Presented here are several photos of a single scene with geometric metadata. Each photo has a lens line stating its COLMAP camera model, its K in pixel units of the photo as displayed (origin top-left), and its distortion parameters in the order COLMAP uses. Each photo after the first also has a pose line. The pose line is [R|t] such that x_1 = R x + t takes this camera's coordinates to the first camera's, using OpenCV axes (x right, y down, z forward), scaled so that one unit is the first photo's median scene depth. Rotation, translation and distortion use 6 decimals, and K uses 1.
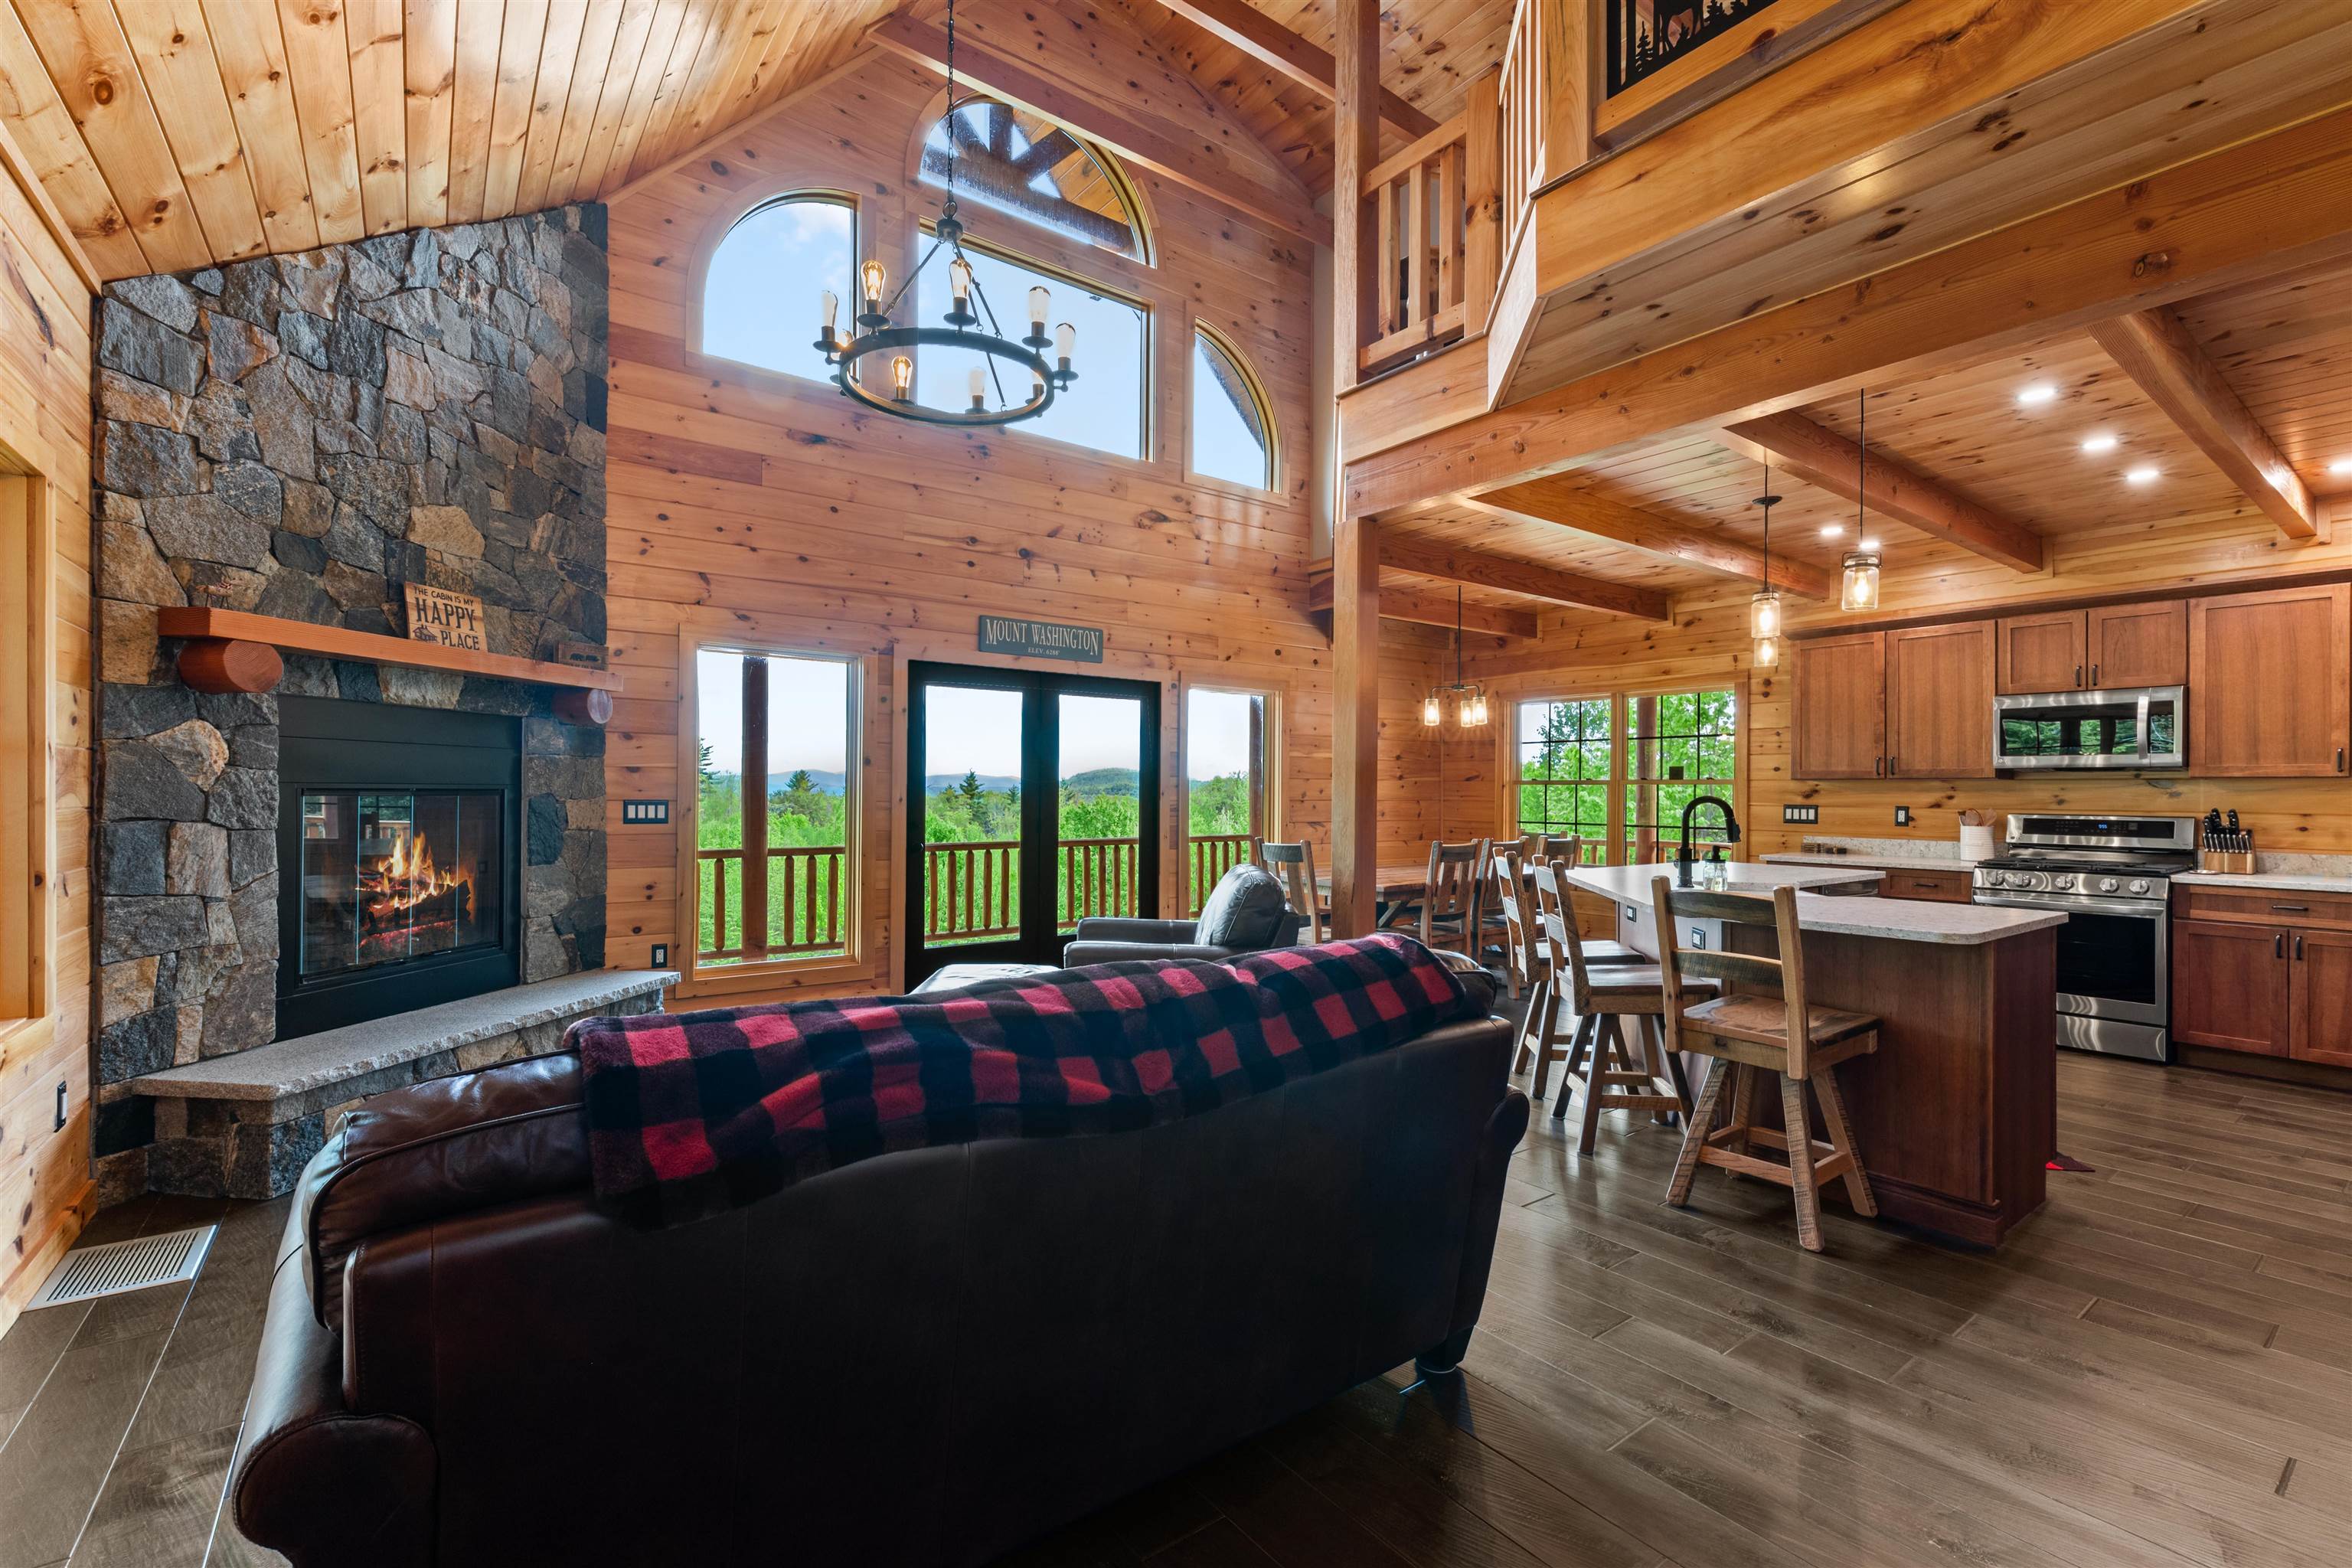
lens RADIAL K [[1021.9, 0, 1182.7], [0, 1021.9, 788.2], [0, 0, 1]] dist [0.000931, -0.000057]
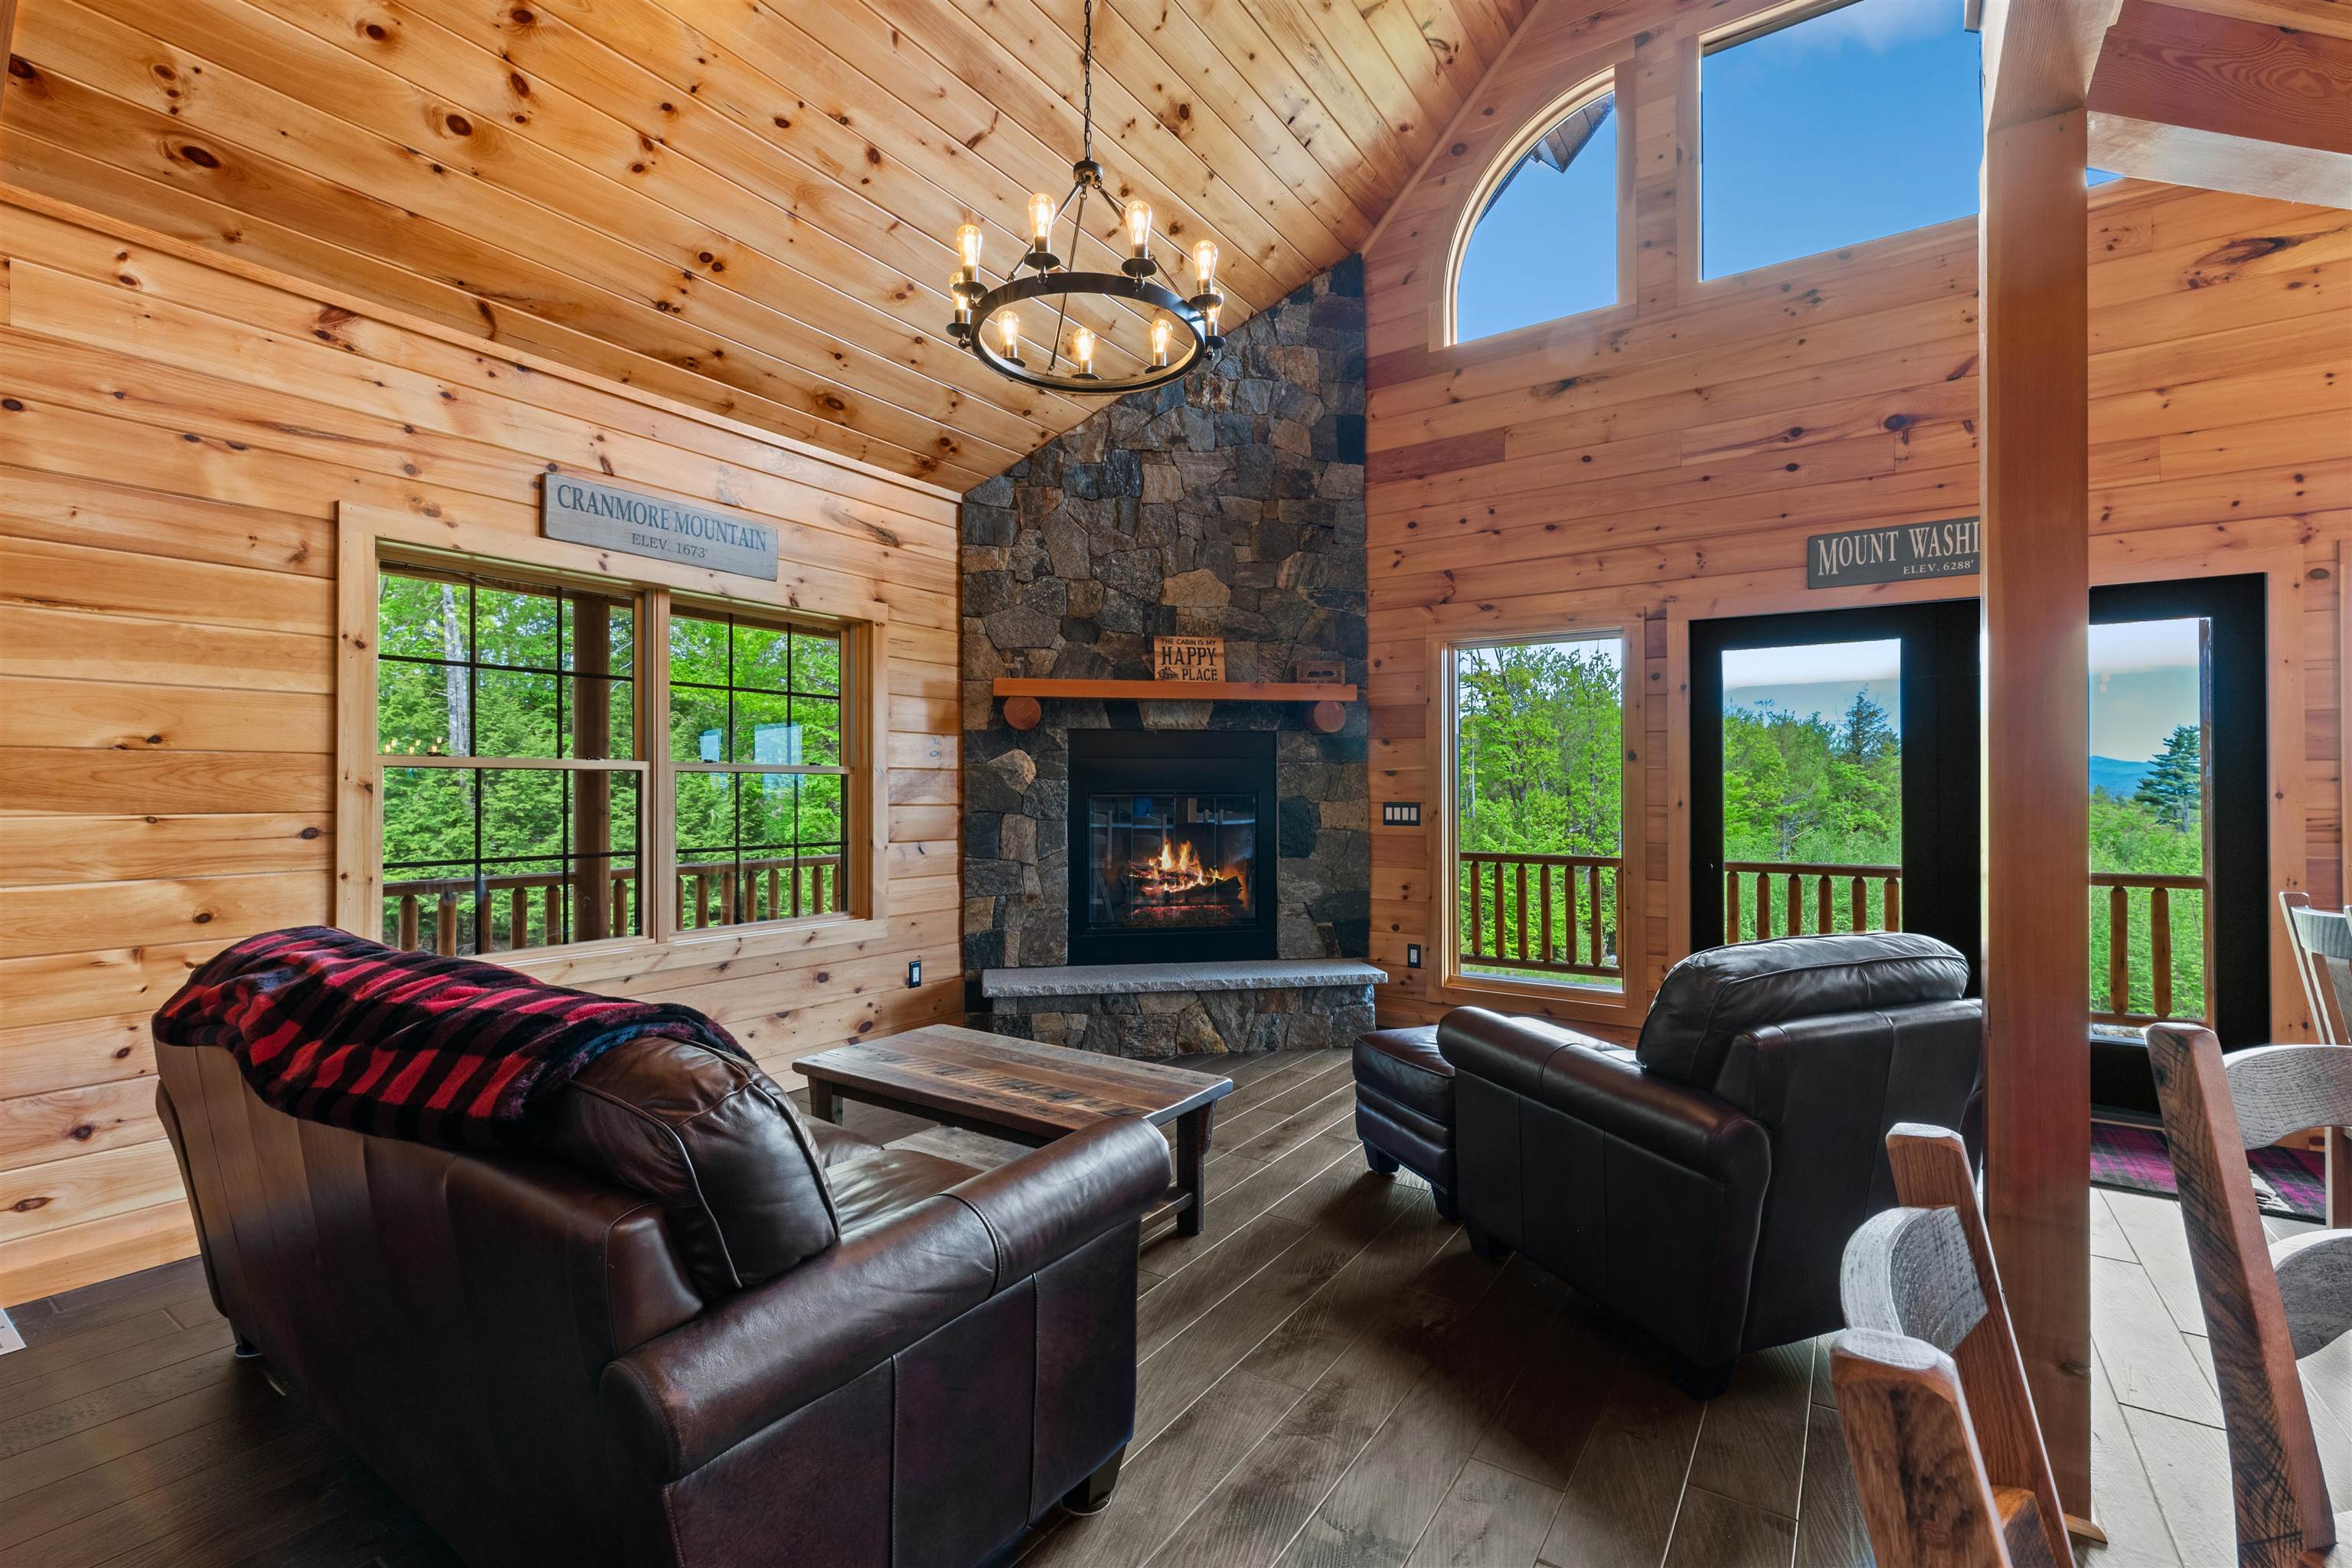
lens RADIAL K [[1024.2, 0, 1177.9], [0, 1024.2, 778.9], [0, 0, 1]] dist [0.001125, 0.000277]
pose [[0.326226, -0.018958, -0.945102, 0.394970], [0.004942, 0.999819, -0.018350, 0.005716], [0.945279, 0.001316, 0.326261, 0.469409]]
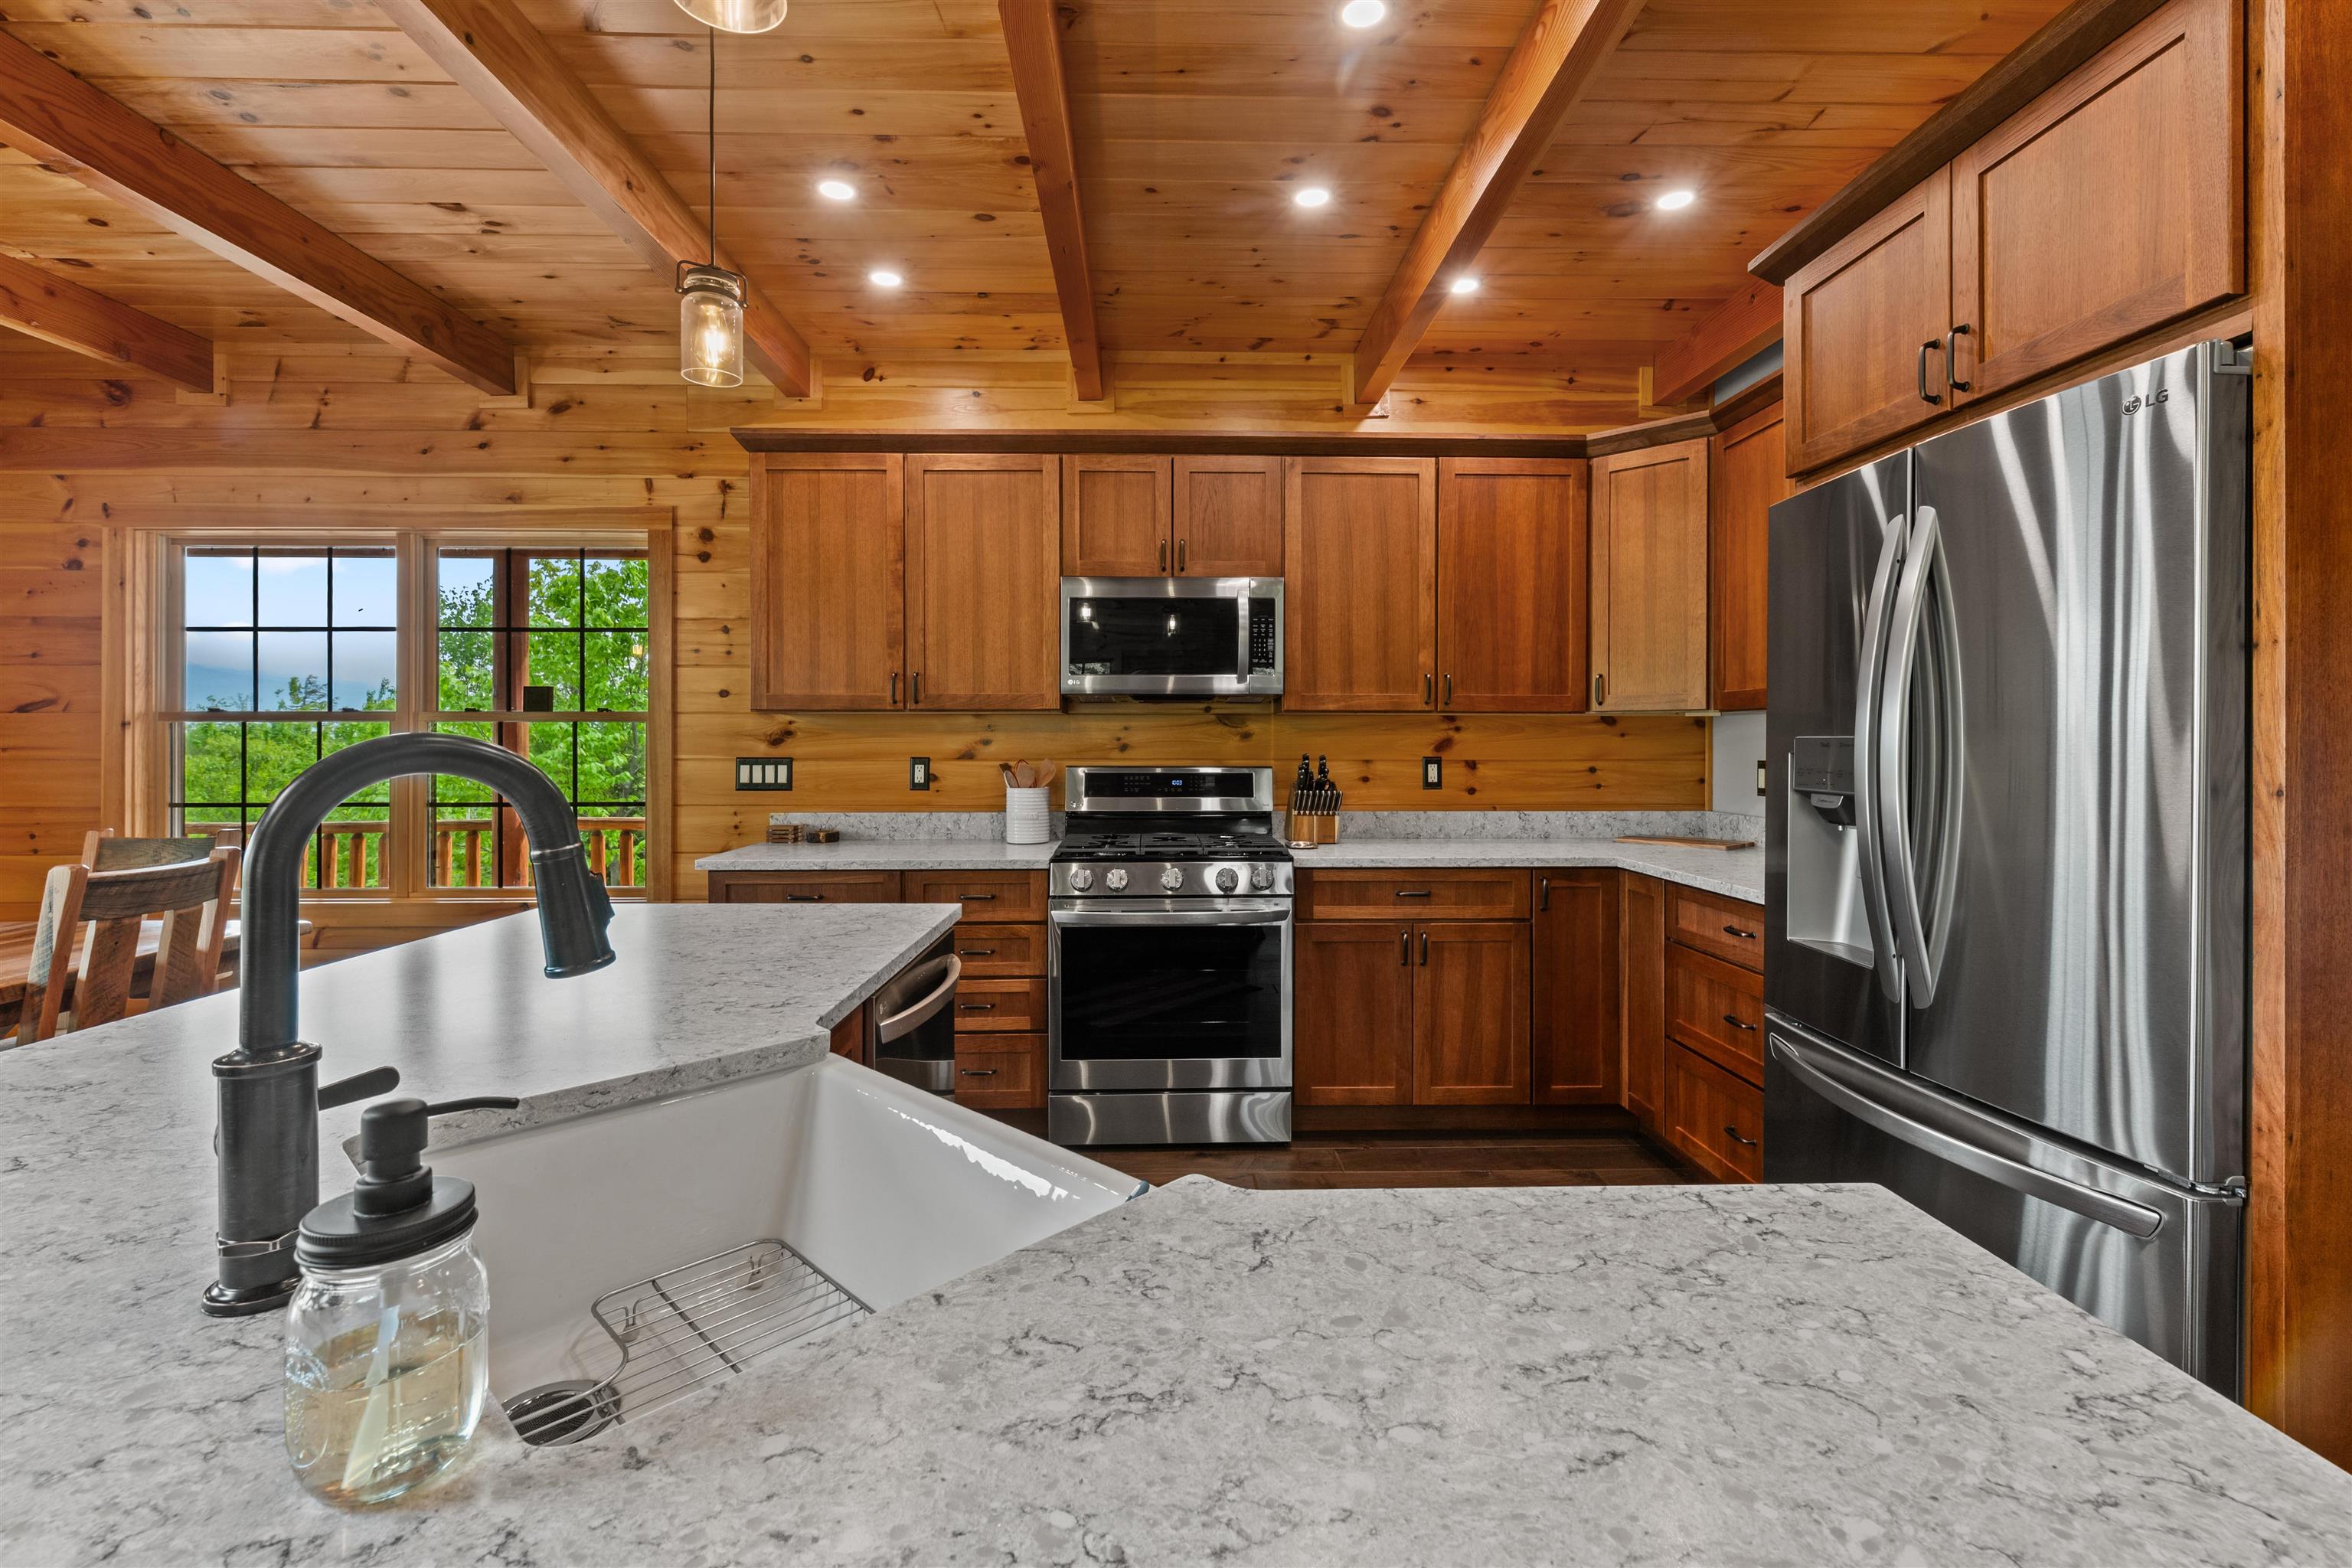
lens RADIAL K [[1027.5, 0, 1178.3], [0, 1027.5, 743.6], [0, 0, 1]] dist [0.000184, -0.000103]
pose [[0.576880, -0.007541, 0.816794, 0.362923], [0.002087, 0.999968, 0.007759, 0.006194], [-0.816826, -0.002771, 0.576877, 0.646084]]
